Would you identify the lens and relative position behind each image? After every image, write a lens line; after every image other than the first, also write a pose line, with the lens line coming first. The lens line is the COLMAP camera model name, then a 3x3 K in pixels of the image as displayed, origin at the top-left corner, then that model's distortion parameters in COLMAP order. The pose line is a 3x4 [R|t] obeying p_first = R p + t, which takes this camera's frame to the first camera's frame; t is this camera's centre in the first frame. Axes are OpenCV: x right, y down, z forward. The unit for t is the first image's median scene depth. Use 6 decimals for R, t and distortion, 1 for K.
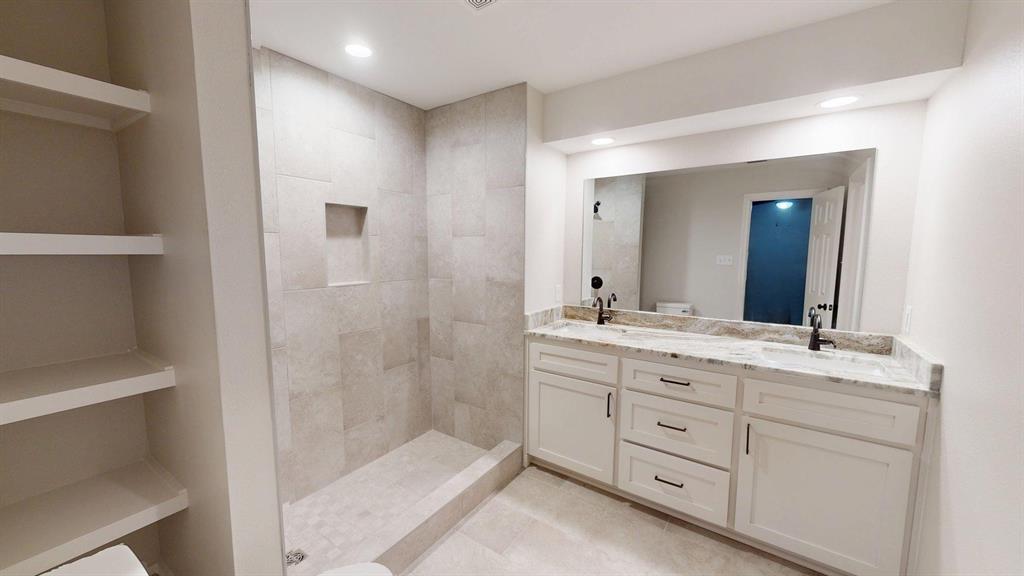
lens RADIAL K [[378.7, 0, 512.0], [0, 378.7, 288.0], [0, 0, 1]] dist [0.000876, -0.000011]
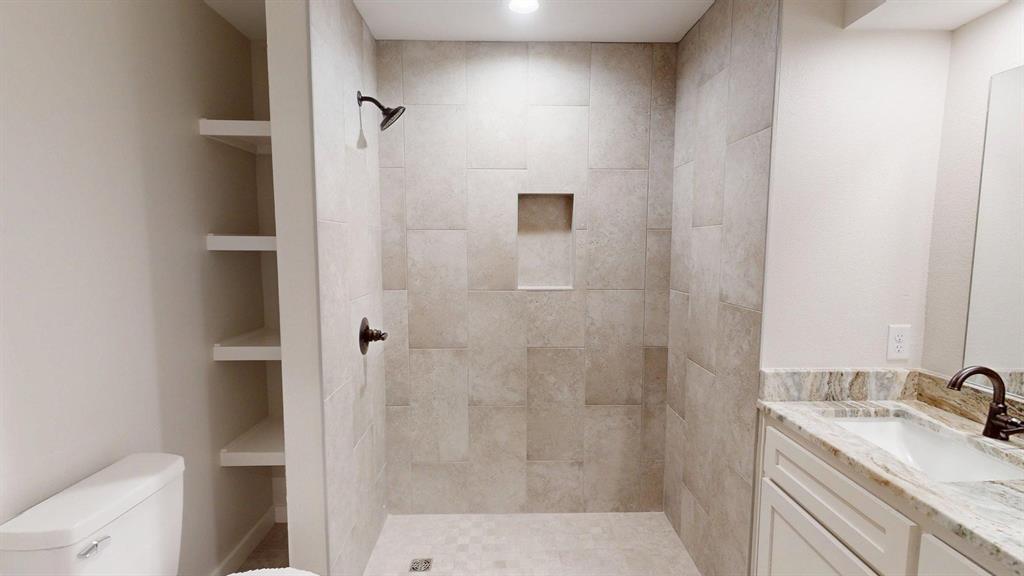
lens RADIAL K [[476.4, 0, 512.0], [0, 476.4, 288.0], [0, 0, 1]] dist [-0.003671, -0.000056]
pose [[0.573065, 0.070087, -0.816508, 0.364219], [-0.082712, 0.996195, 0.027460, -0.032966], [0.815326, 0.051799, 0.576681, 0.322144]]
